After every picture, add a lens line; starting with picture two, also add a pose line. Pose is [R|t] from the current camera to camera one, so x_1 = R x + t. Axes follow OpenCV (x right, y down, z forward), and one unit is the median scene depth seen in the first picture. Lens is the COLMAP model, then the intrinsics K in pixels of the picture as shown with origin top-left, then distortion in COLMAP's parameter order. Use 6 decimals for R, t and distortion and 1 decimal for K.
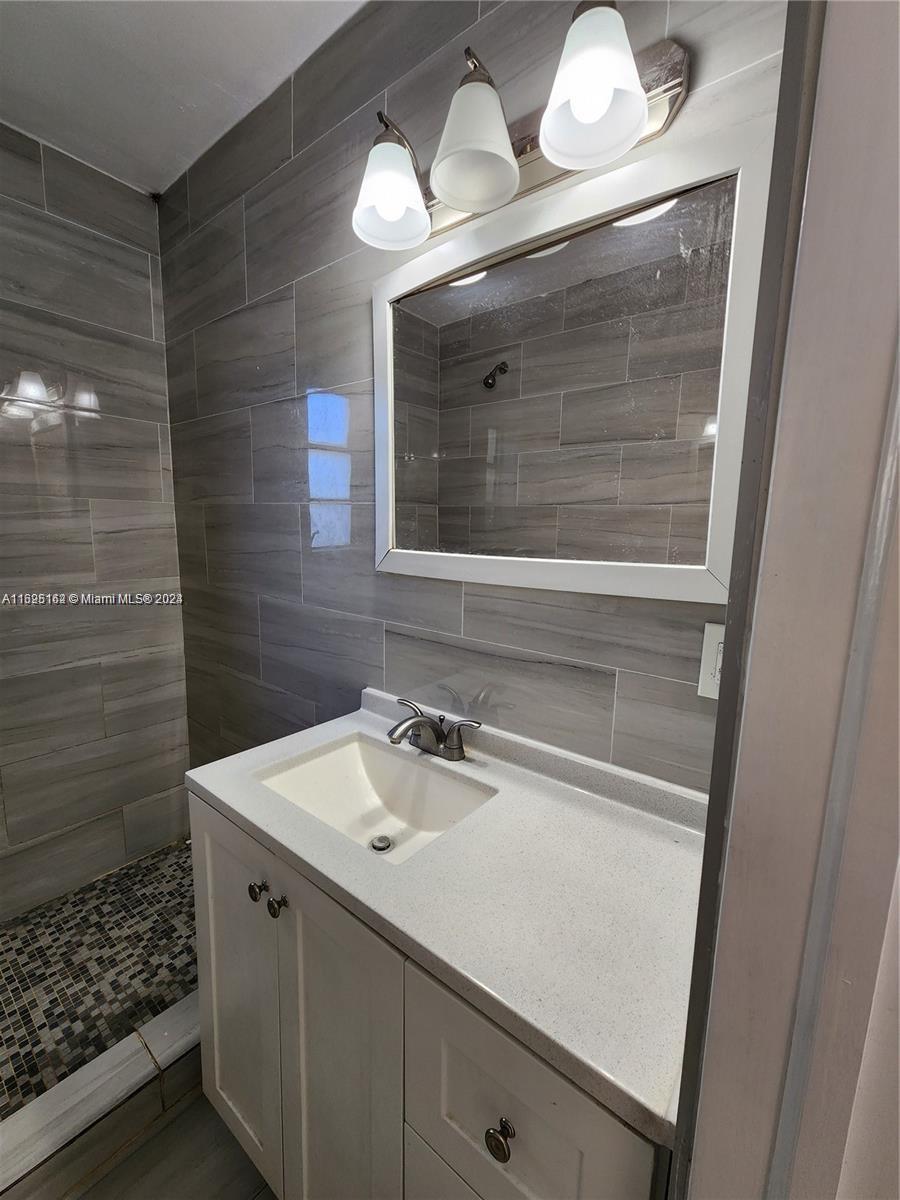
lens RADIAL K [[496.0, 0, 458.2], [0, 496.0, 595.5], [0, 0, 1]] dist [0.003793, -0.003643]
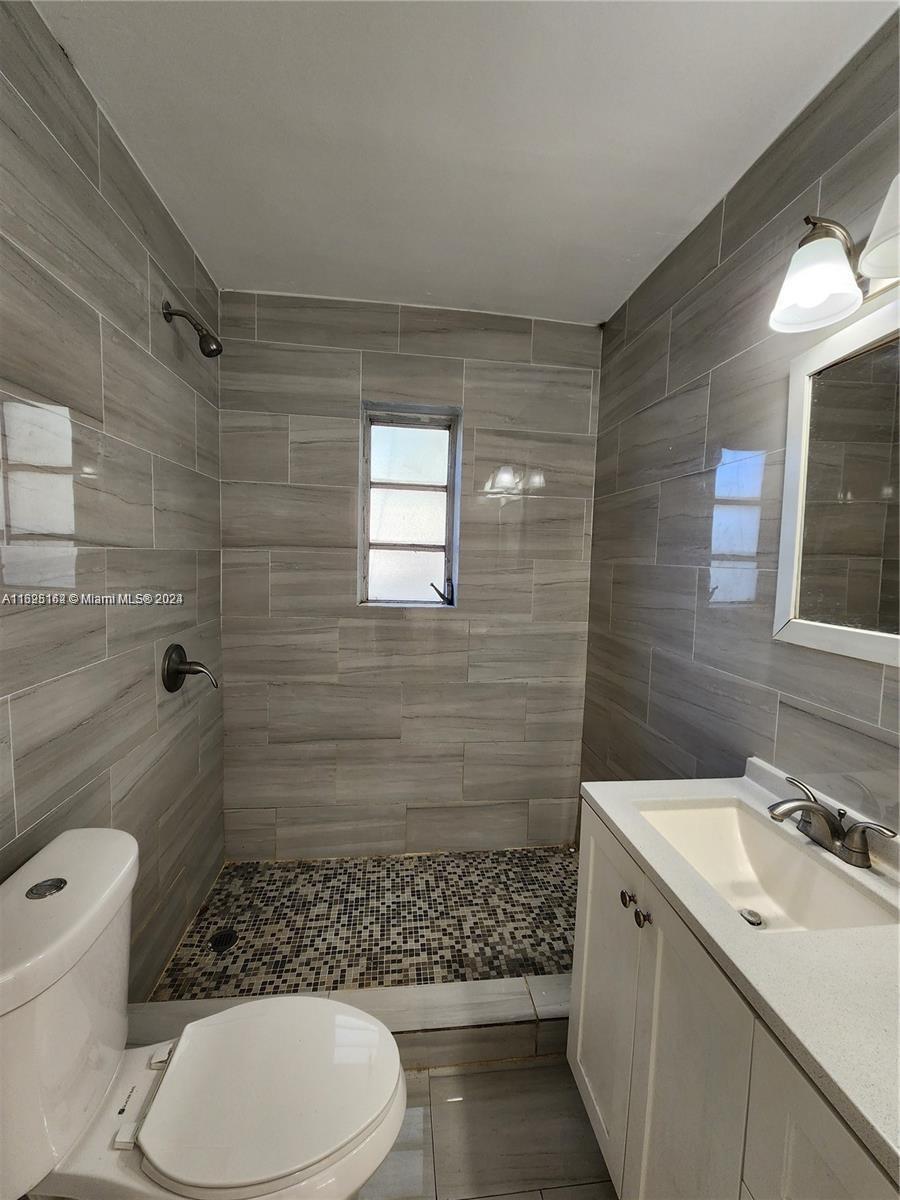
lens RADIAL K [[496.0, 0, 458.2], [0, 496.0, 595.5], [0, 0, 1]] dist [0.003793, -0.003643]
pose [[0.722985, 0.051267, -0.688959, 0.049164], [-0.112758, 0.992627, -0.044464, -0.018319], [0.681600, 0.109832, 0.723435, -0.125948]]
